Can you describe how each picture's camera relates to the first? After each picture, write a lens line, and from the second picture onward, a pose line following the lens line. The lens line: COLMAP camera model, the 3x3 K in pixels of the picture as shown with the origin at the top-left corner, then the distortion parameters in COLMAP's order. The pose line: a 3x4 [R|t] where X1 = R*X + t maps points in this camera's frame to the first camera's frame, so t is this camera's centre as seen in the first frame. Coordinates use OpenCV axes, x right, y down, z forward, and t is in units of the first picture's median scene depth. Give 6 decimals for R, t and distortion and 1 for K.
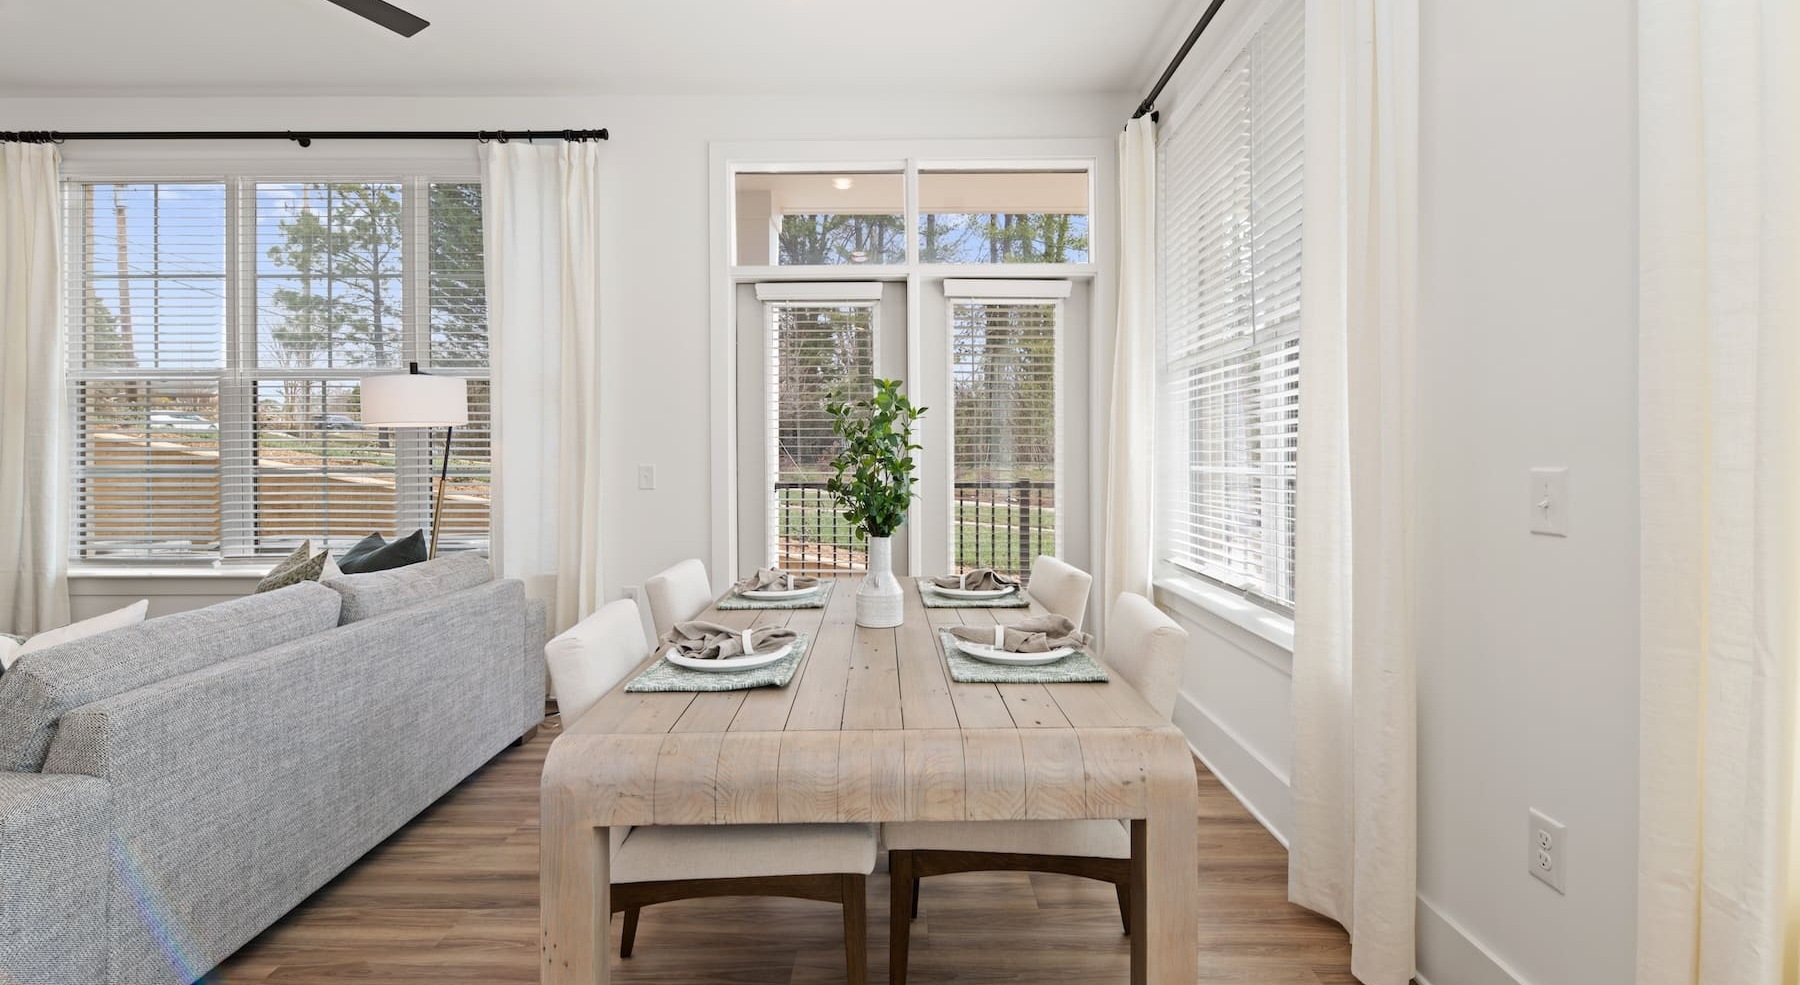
lens RADIAL K [[775.3, 0, 856.1], [0, 775.3, 448.8], [0, 0, 1]] dist [0.000648, -0.004064]
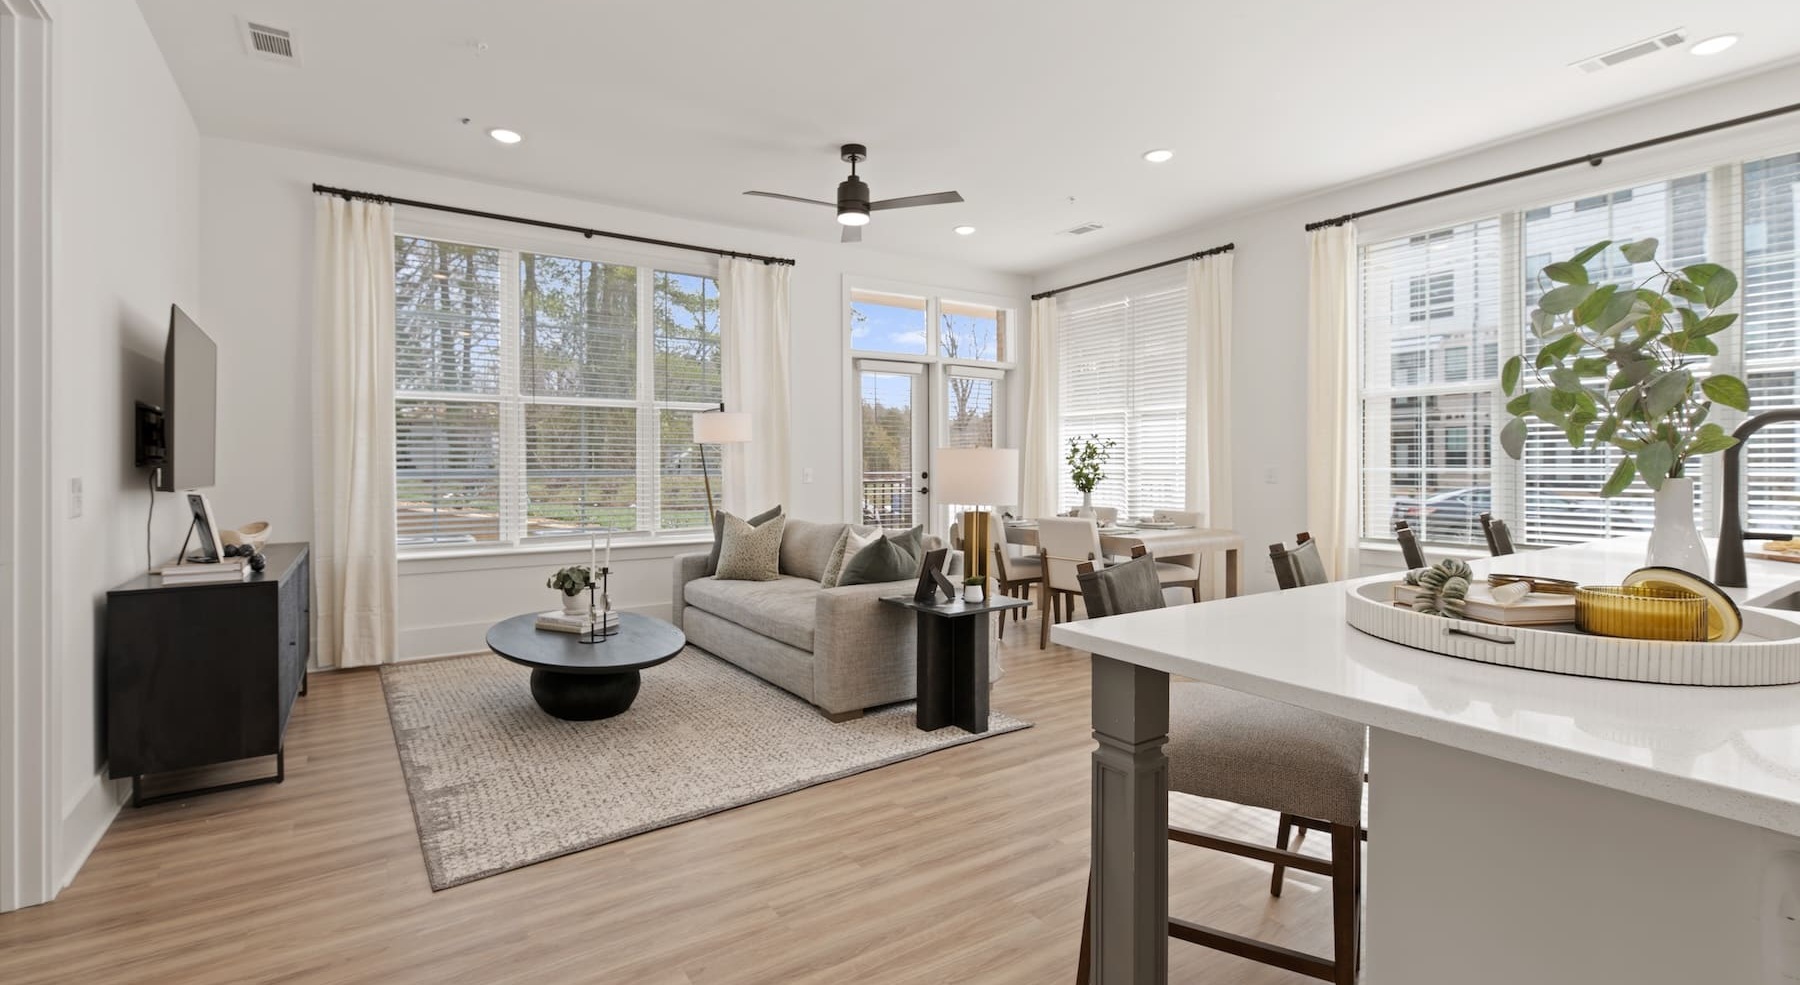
lens RADIAL K [[775.3, 0, 901.4], [0, 775.3, 463.0], [0, 0, 1]] dist [0.000648, -0.004064]
pose [[0.830222, 0.003098, 0.557424, -1.035498], [-0.006018, 0.999976, 0.003405, 0.003261], [-0.557400, -0.006182, 0.830221, -0.465198]]
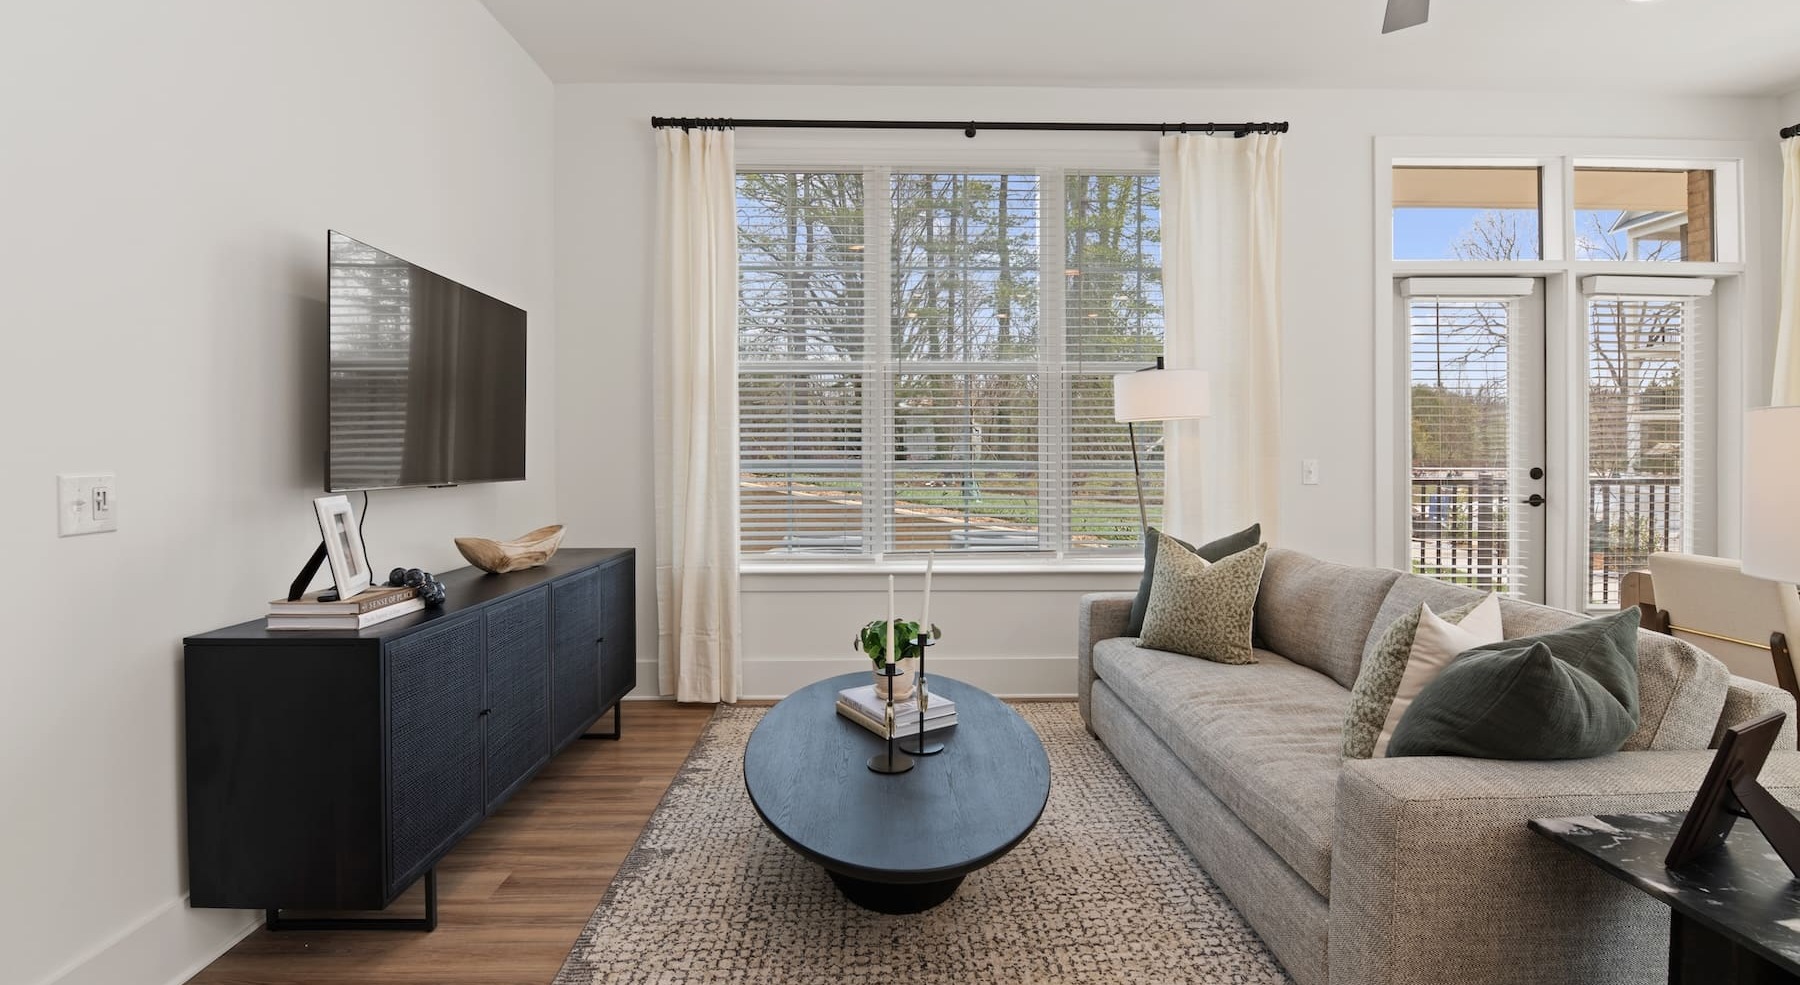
lens RADIAL K [[812.5, 0, 894.9], [0, 812.5, 459.3], [0, 0, 1]] dist [-0.015511, -0.002414]
pose [[0.999991, 0.003955, 0.001591, -0.824966], [-0.003978, 0.999882, 0.014813, 0.006005], [-0.001533, -0.014819, 0.999889, -0.039892]]
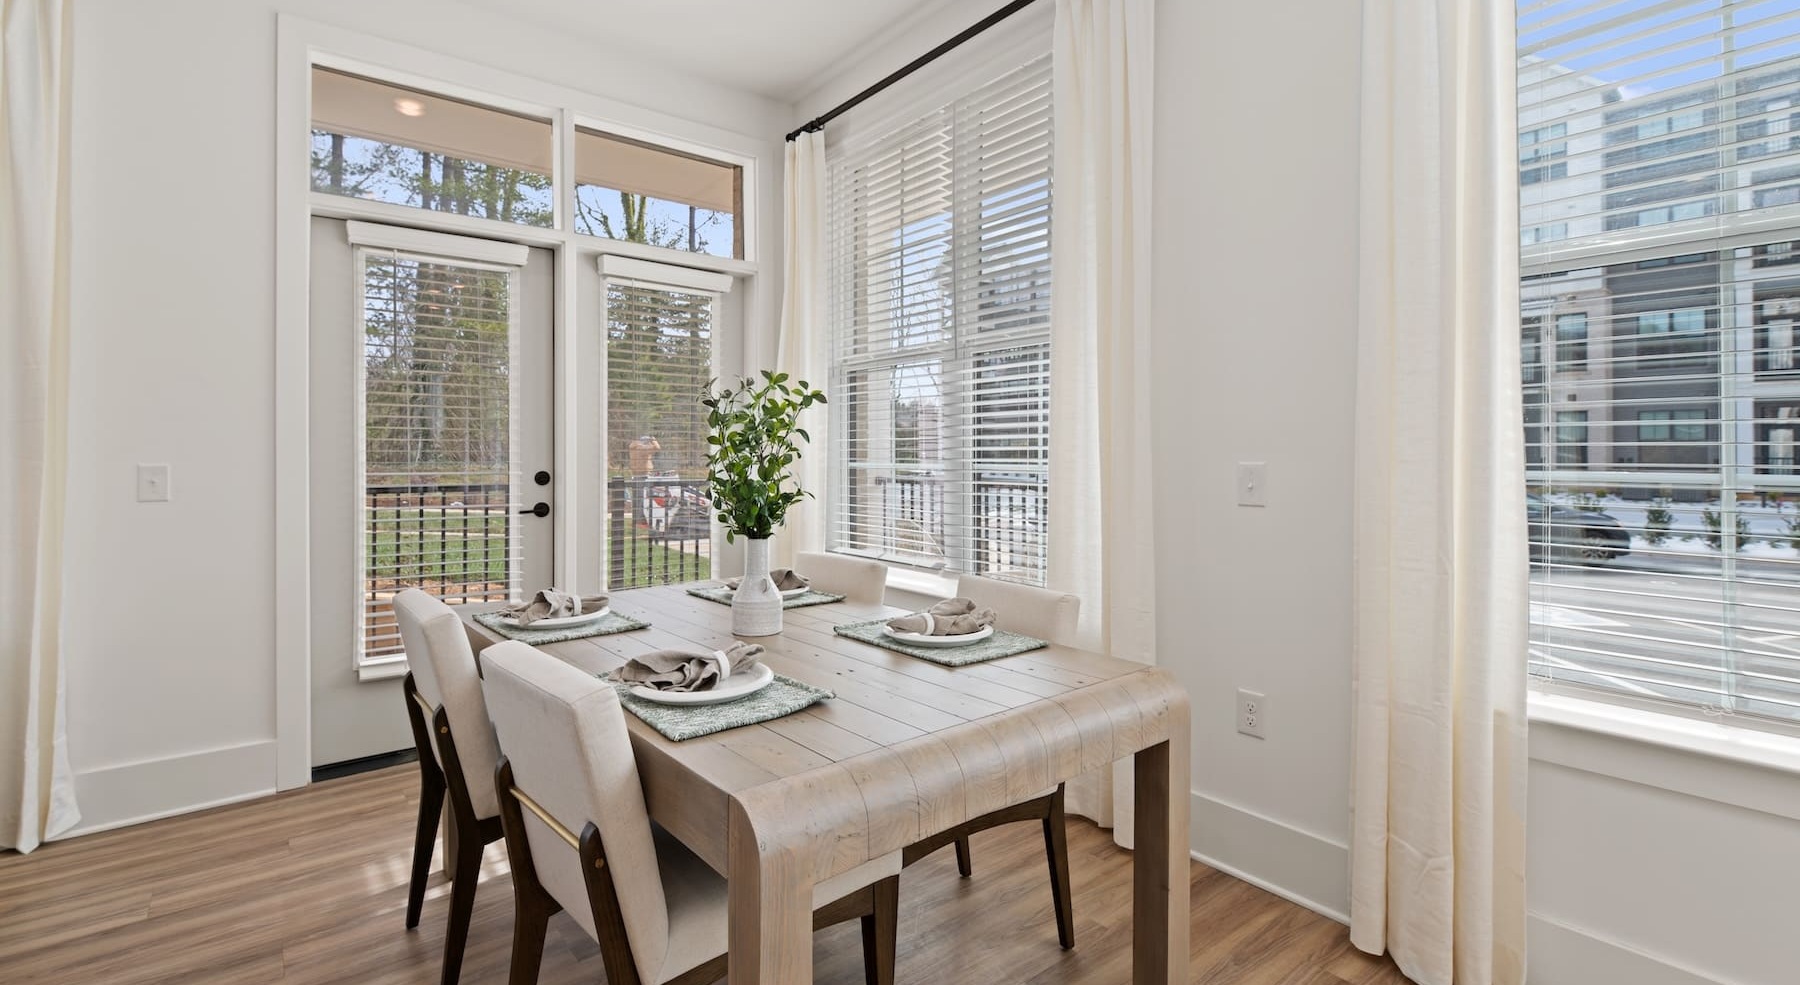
lens RADIAL K [[812.5, 0, 905.1], [0, 812.5, 450.5], [0, 0, 1]] dist [-0.015511, -0.002414]
pose [[0.774788, 0.007943, 0.632172, -0.209666], [-0.009595, 0.999954, -0.000804, 0.003052], [-0.632149, -0.005443, 0.774828, 0.064929]]
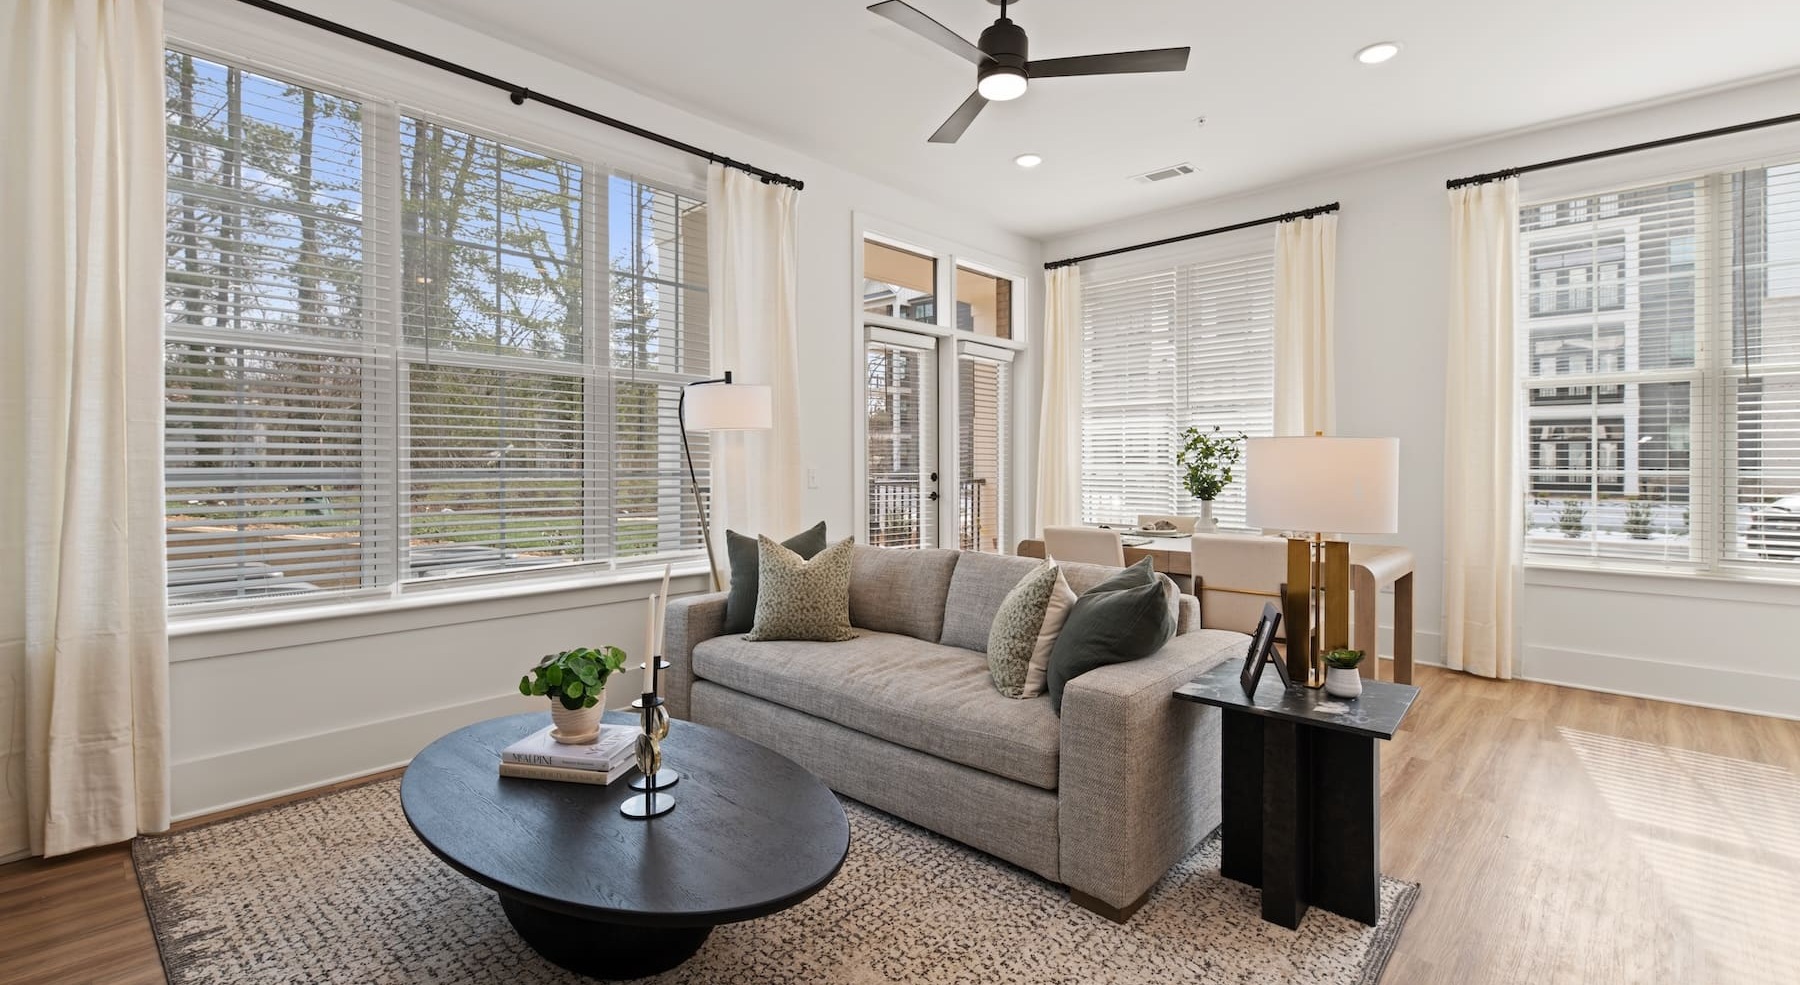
lens RADIAL K [[775.3, 0, 914.6], [0, 775.3, 464.5], [0, 0, 1]] dist [0.000648, -0.004064]
pose [[0.684854, 0.005877, 0.728656, -1.057872], [-0.011732, 0.999927, 0.002961, 0.010100], [-0.728586, -0.010577, 0.684873, 0.067764]]
